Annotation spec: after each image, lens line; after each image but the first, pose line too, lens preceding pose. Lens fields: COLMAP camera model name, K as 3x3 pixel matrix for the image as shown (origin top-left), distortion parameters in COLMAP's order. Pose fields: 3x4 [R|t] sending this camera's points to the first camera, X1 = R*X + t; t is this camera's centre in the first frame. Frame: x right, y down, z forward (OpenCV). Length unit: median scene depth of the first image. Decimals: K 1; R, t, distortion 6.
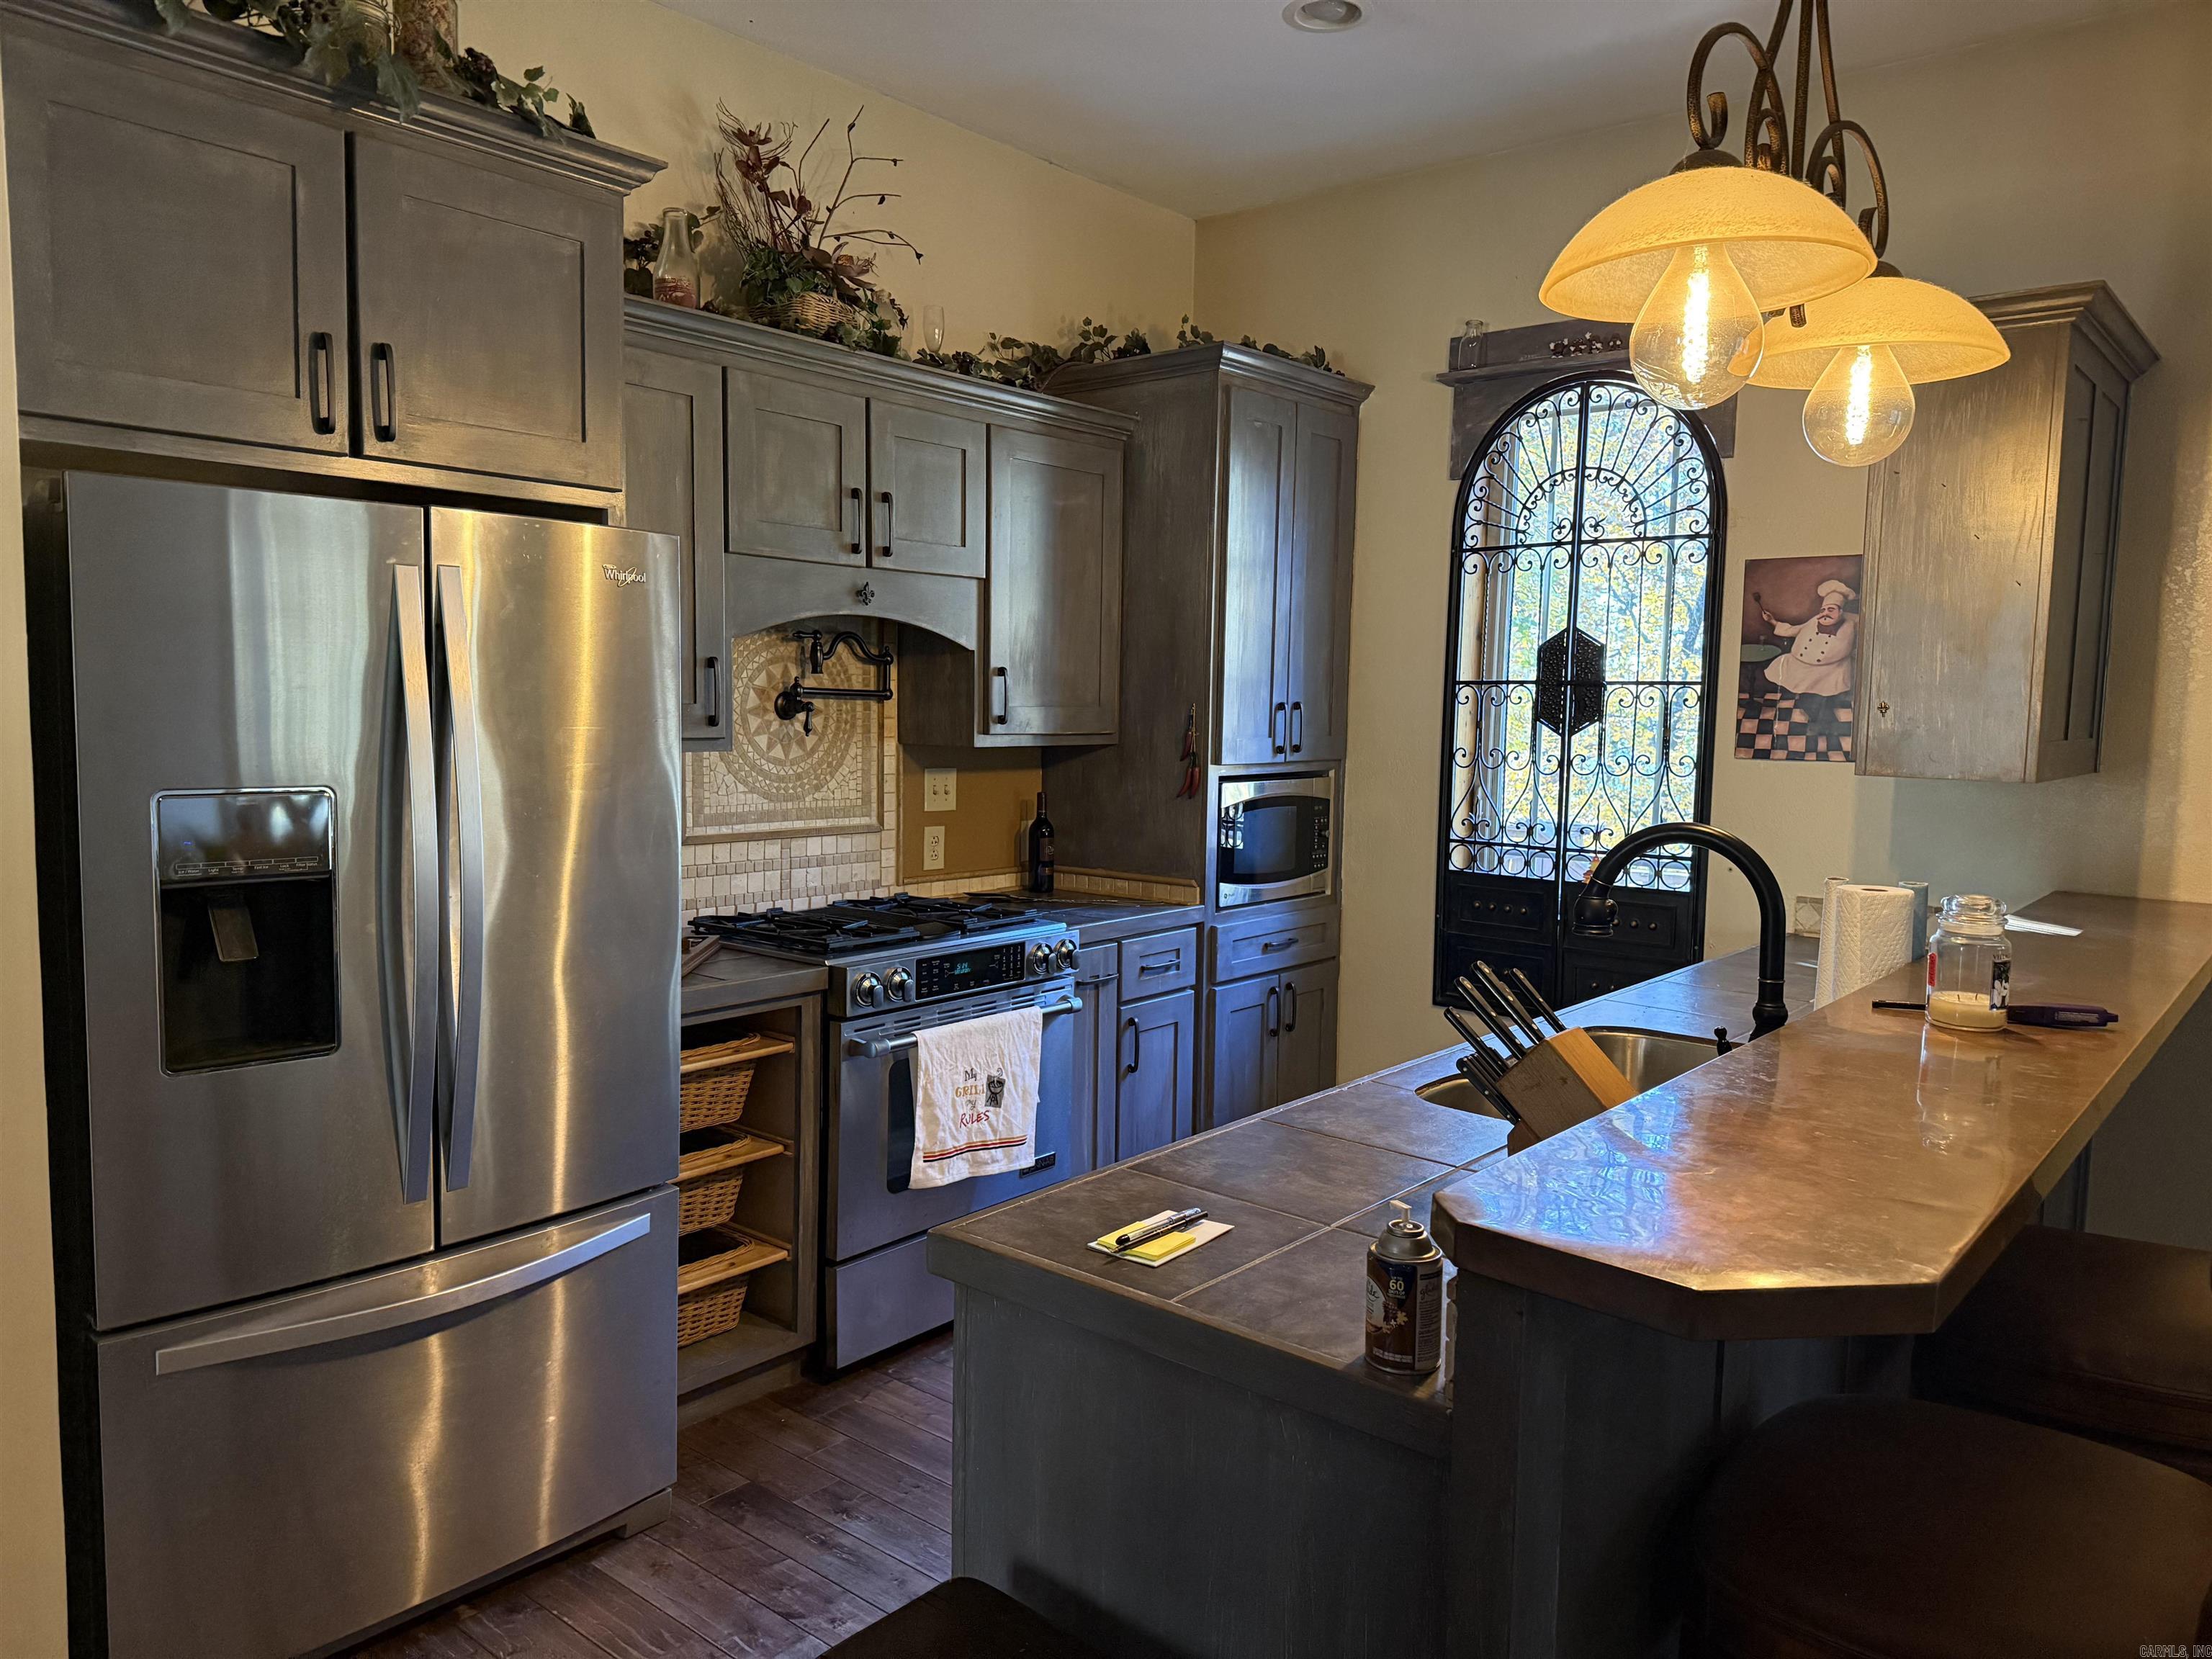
lens RADIAL K [[1540.6, 0, 1106.0], [0, 1540.6, 829.5], [0, 0, 1]] dist [0.085053, -0.120984]
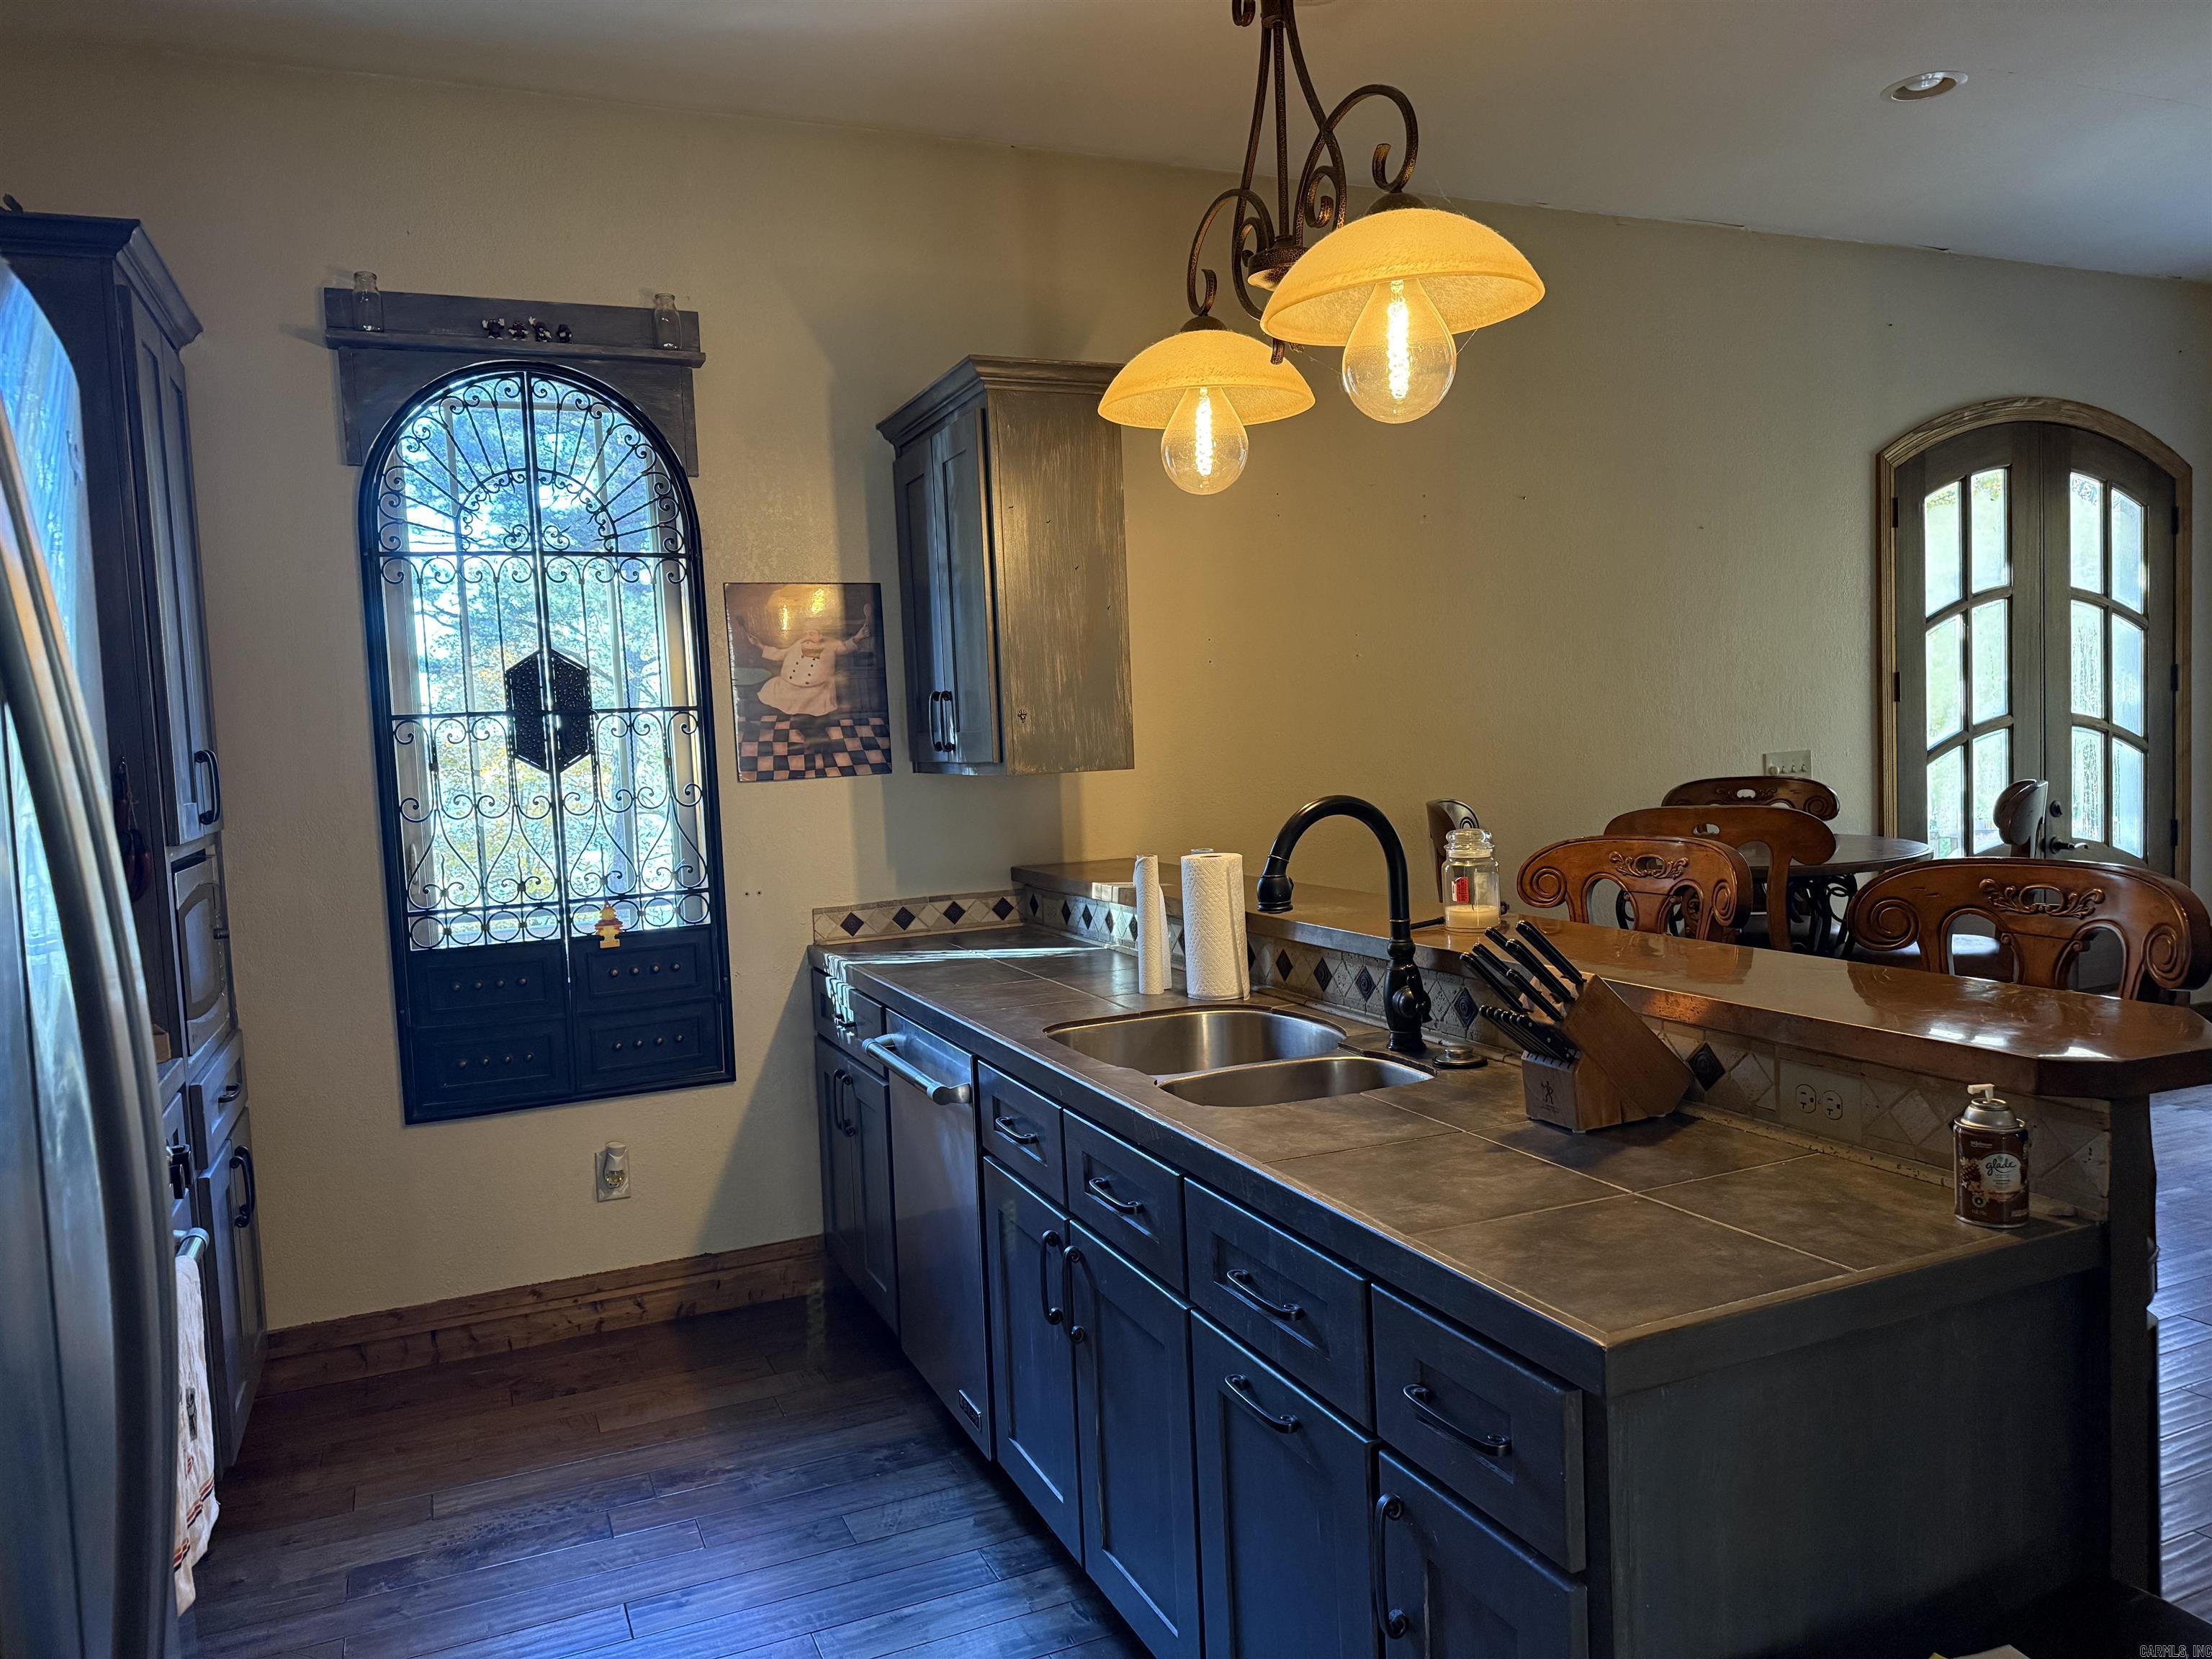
lens RADIAL K [[1522.2, 0, 1106.0], [0, 1522.2, 829.5], [0, 0, 1]] dist [0.104755, -0.206298]
pose [[0.438603, -0.091109, 0.894051, -0.352753], [0.128699, 0.990961, 0.037848, -0.021782], [-0.889418, 0.098463, 0.446364, 0.344595]]
